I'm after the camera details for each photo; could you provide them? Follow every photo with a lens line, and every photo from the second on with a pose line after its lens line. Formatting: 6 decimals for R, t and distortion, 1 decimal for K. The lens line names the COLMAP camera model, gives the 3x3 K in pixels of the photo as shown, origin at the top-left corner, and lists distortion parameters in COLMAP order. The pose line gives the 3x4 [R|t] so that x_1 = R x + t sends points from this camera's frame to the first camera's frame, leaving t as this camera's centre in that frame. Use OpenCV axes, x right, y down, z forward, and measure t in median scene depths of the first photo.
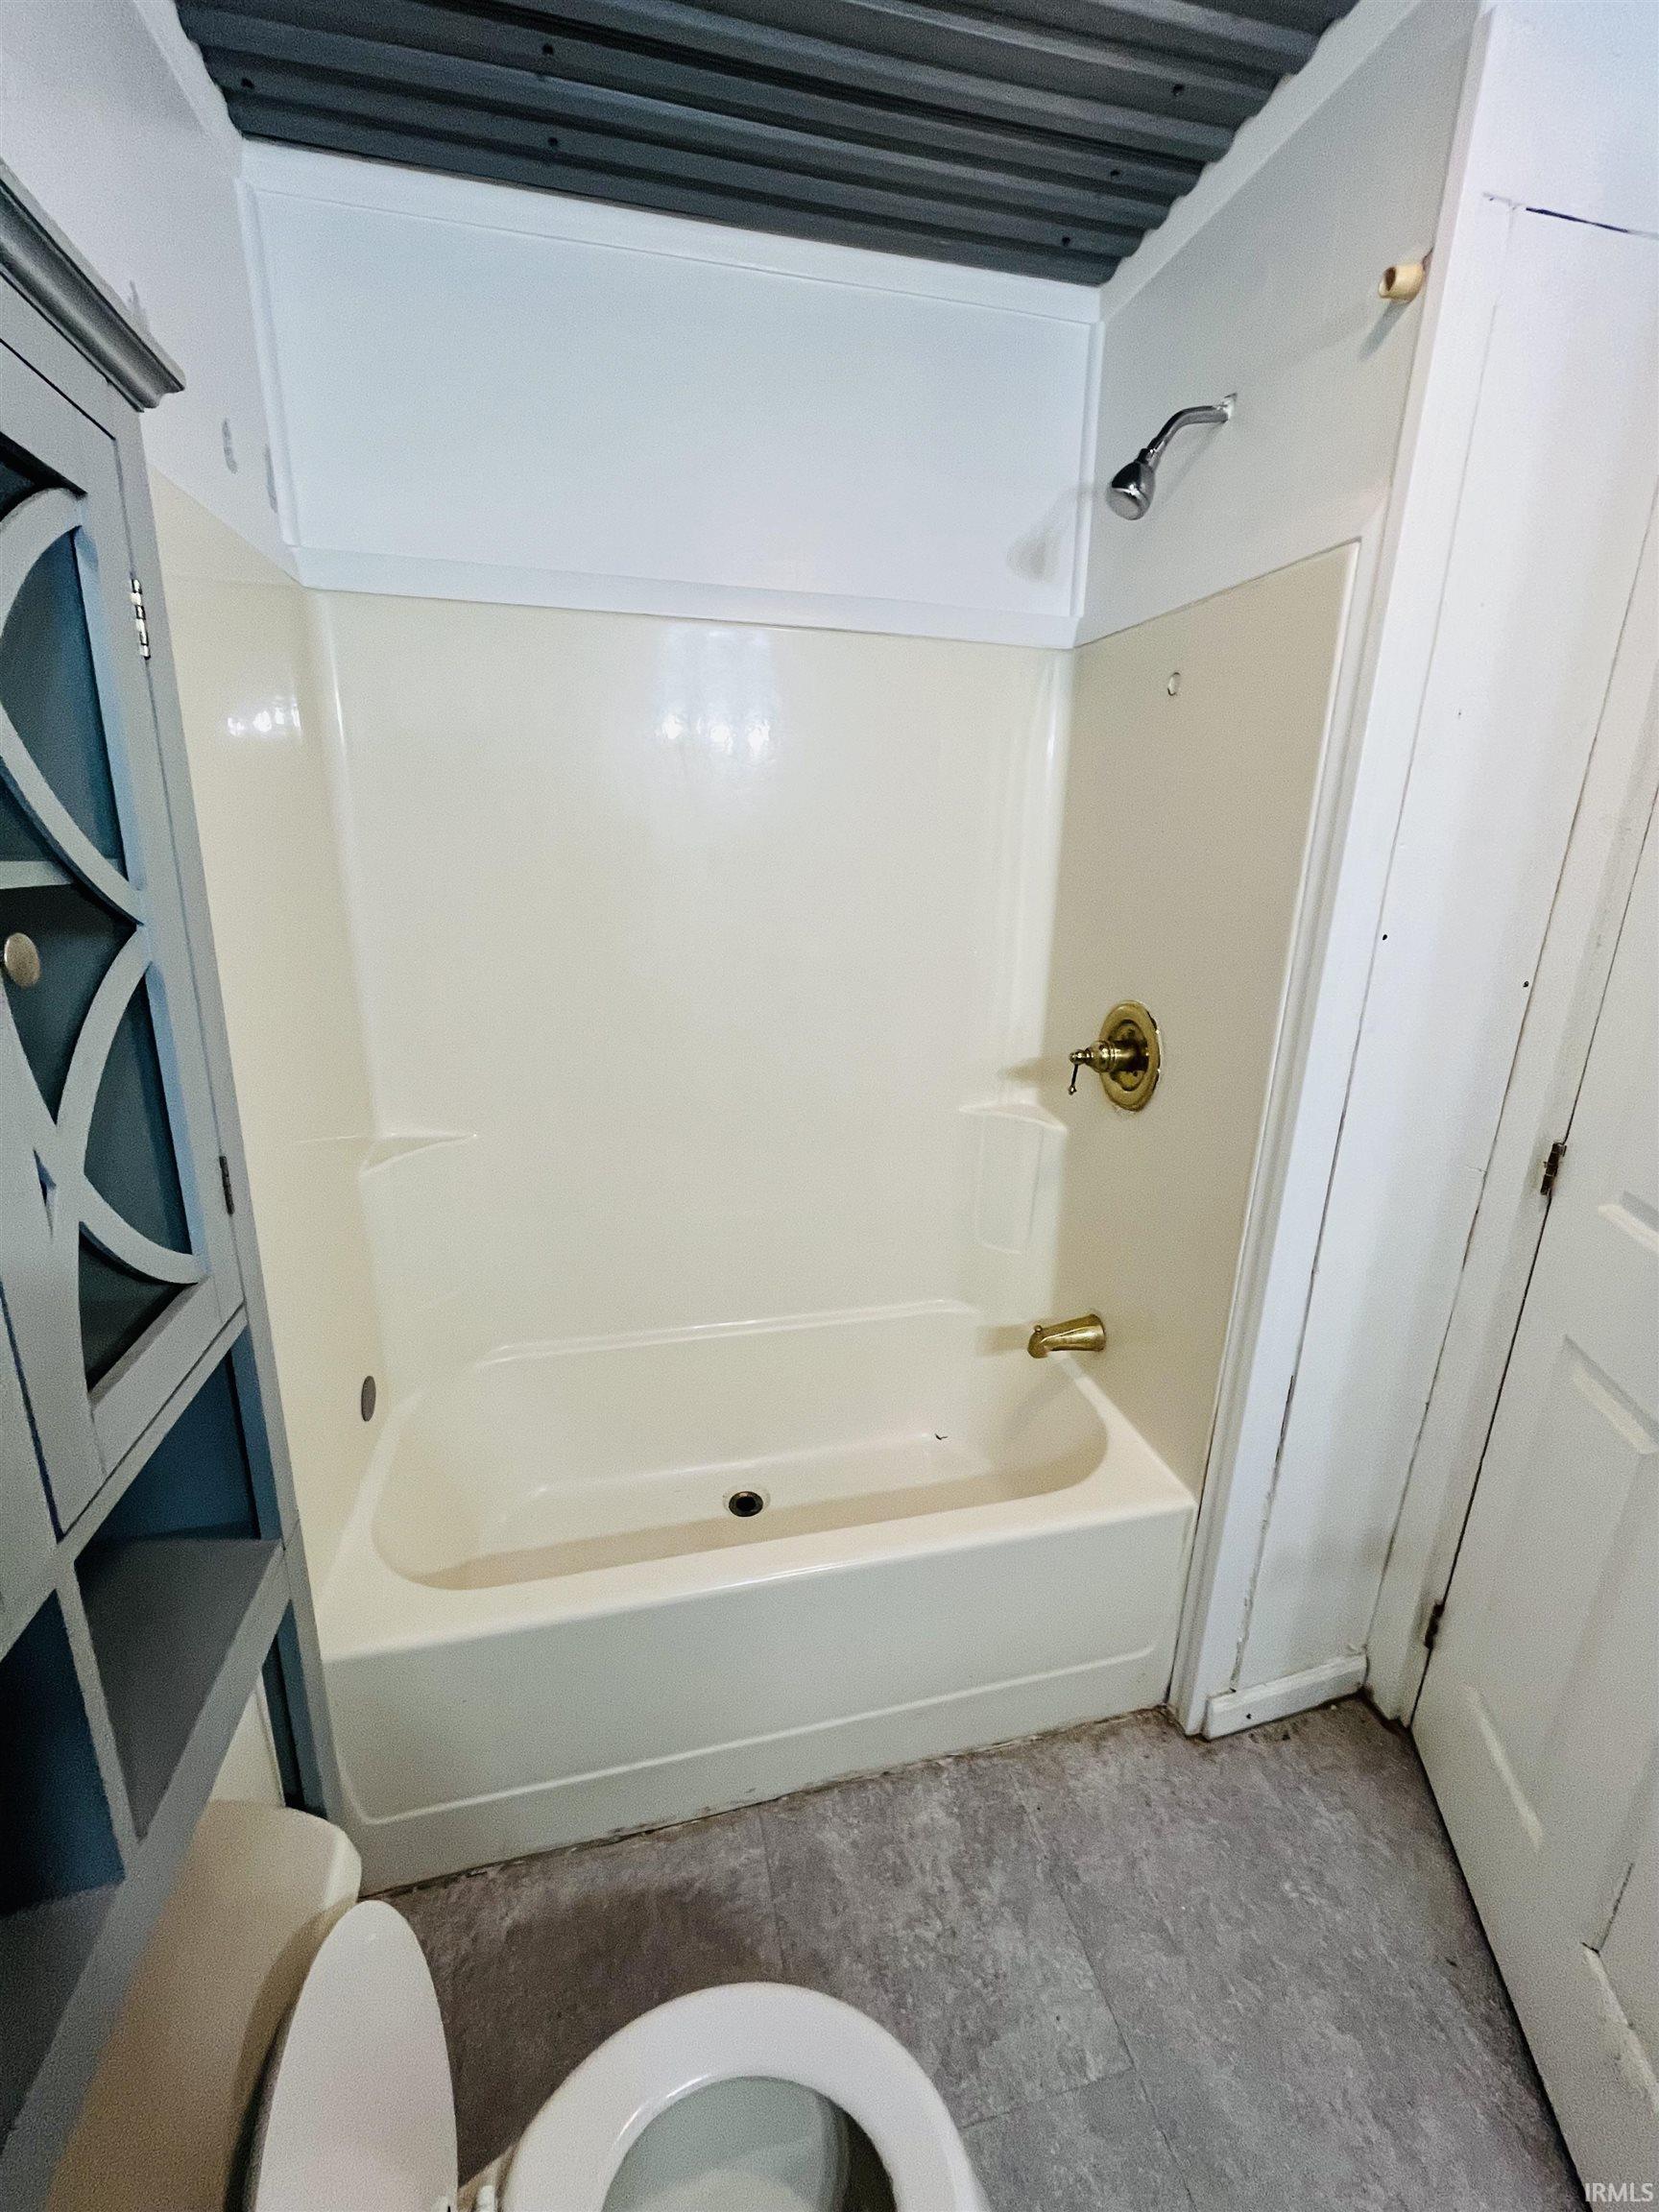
lens RADIAL K [[896.8, 0, 824.9], [0, 896.8, 1105.9], [0, 0, 1]] dist [-0.003735, -0.001721]
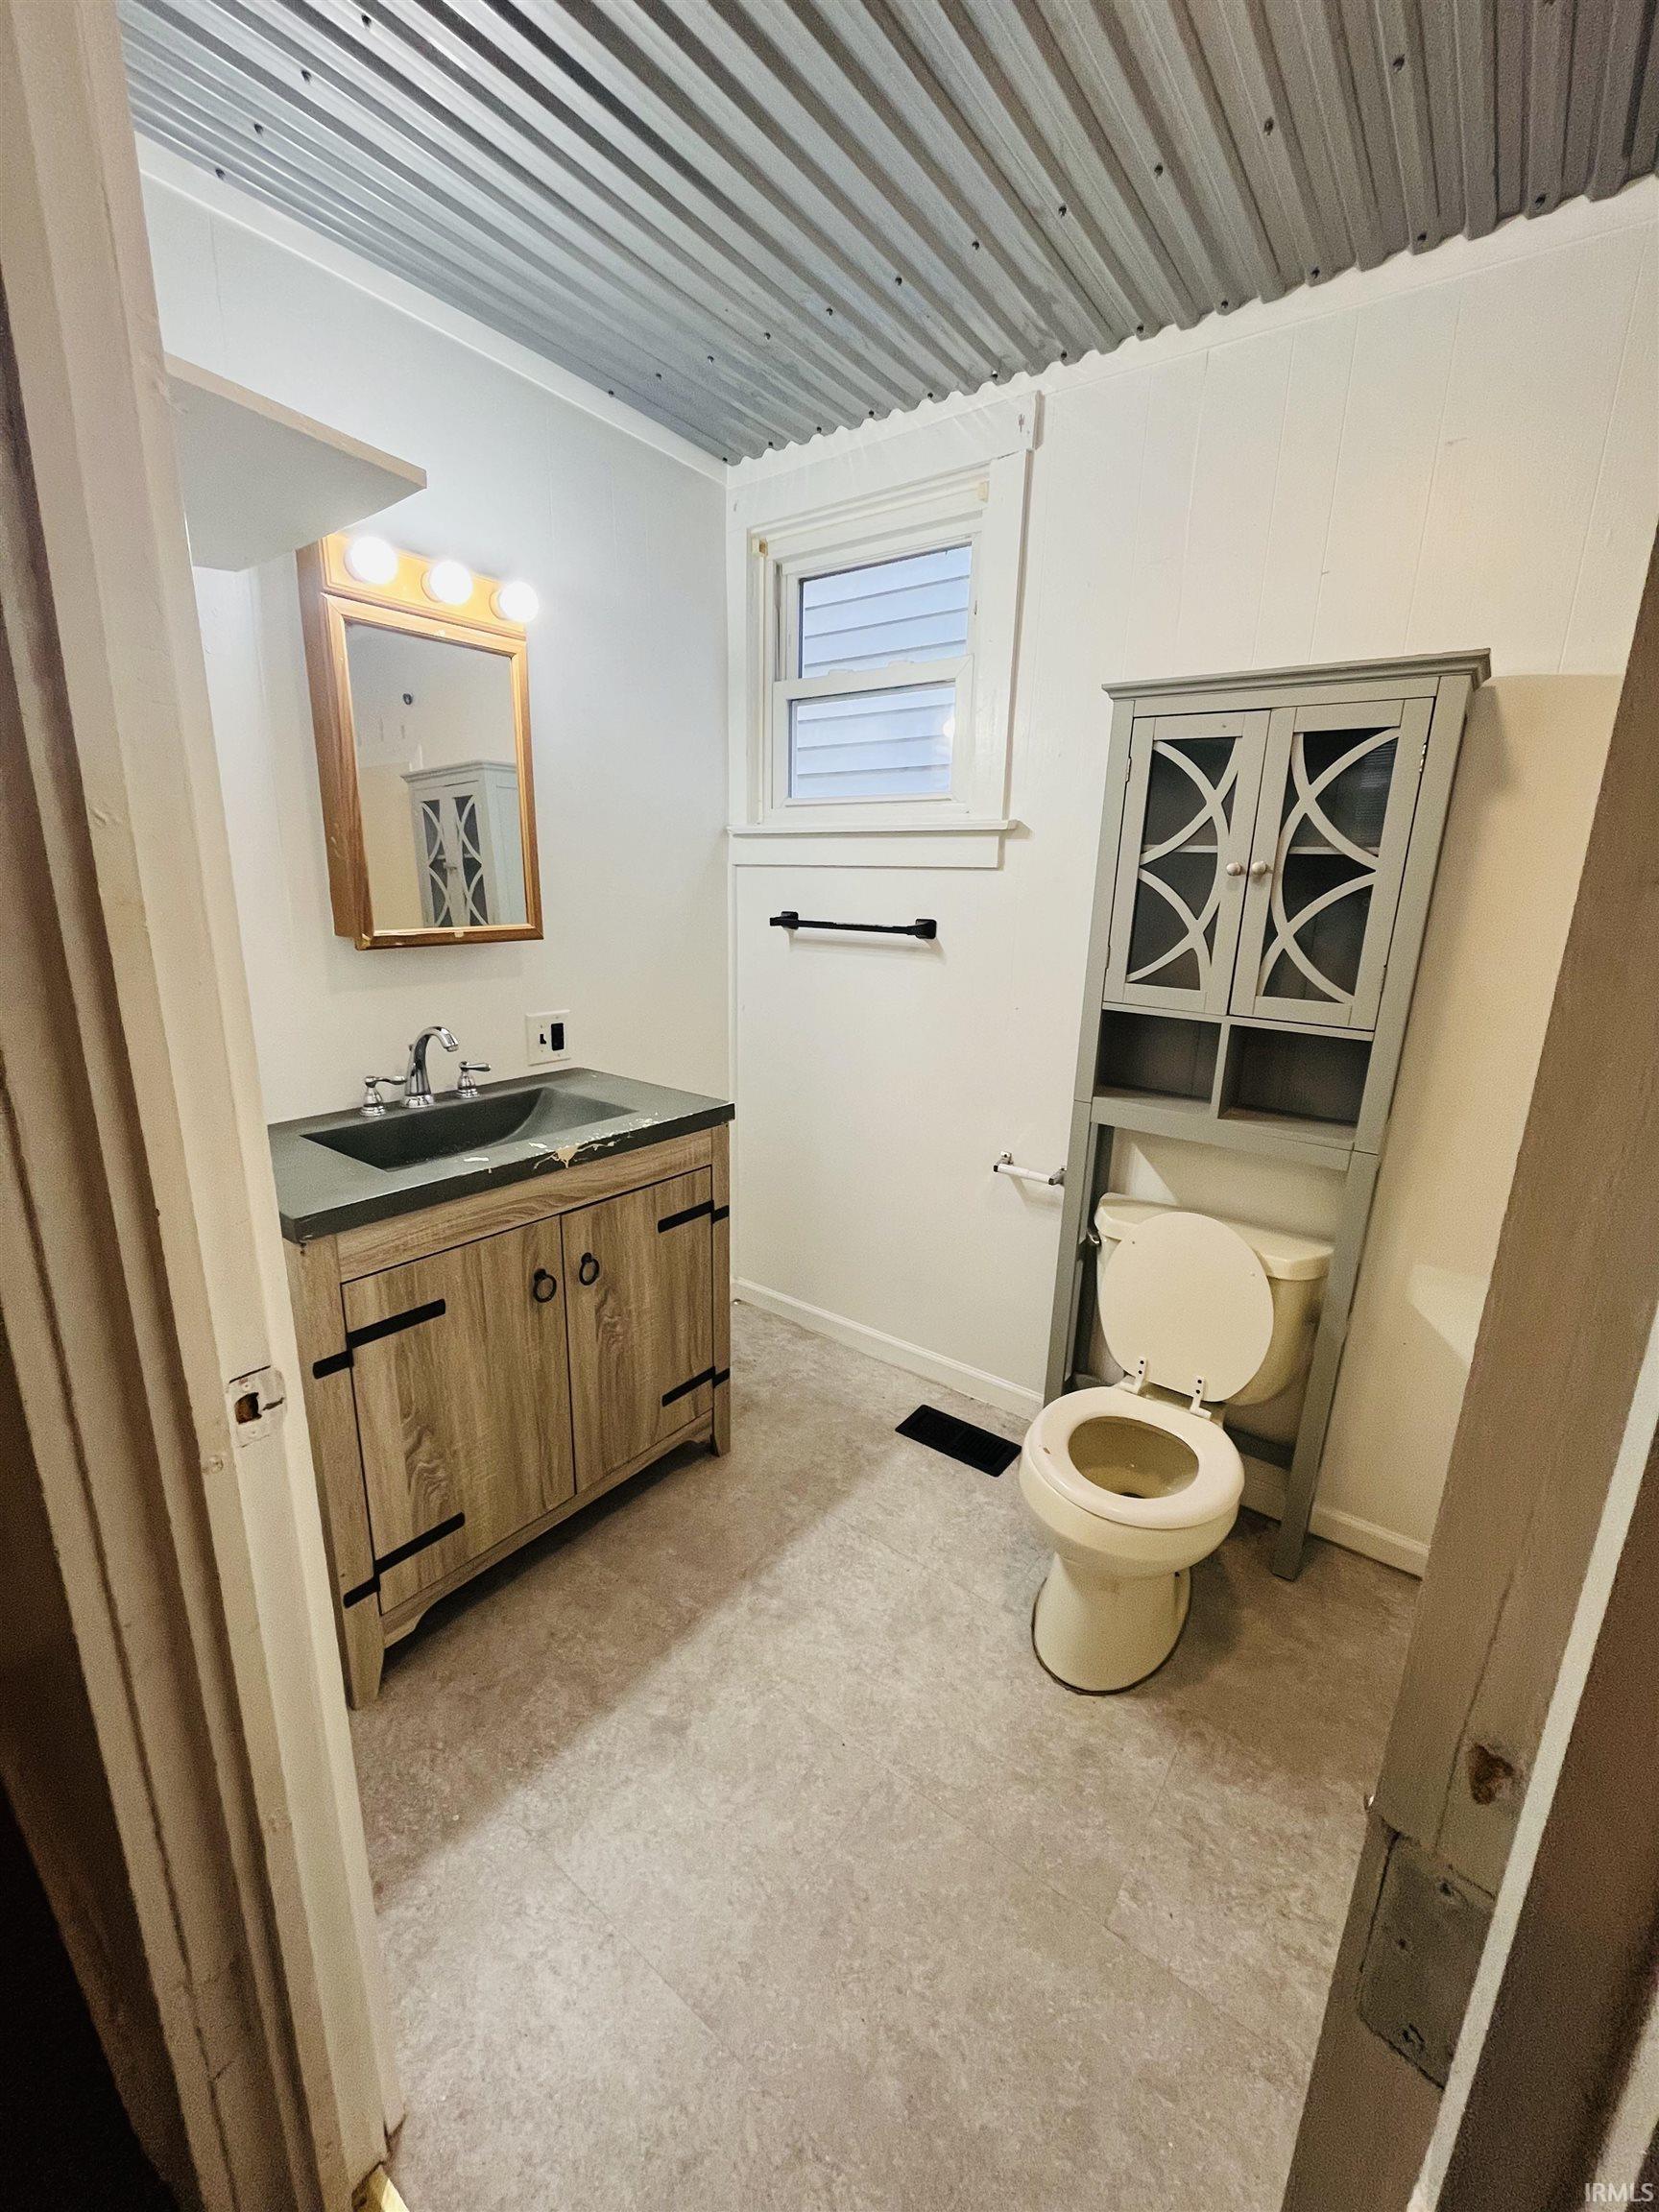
lens RADIAL K [[896.8, 0, 829.4], [0, 896.8, 1106.0], [0, 0, 1]] dist [-0.003735, -0.001721]
pose [[-0.782768, 0.113605, -0.611856, 1.075710], [-0.208778, 0.878275, 0.430169, -0.181446], [0.586247, 0.464465, -0.663767, 0.981797]]
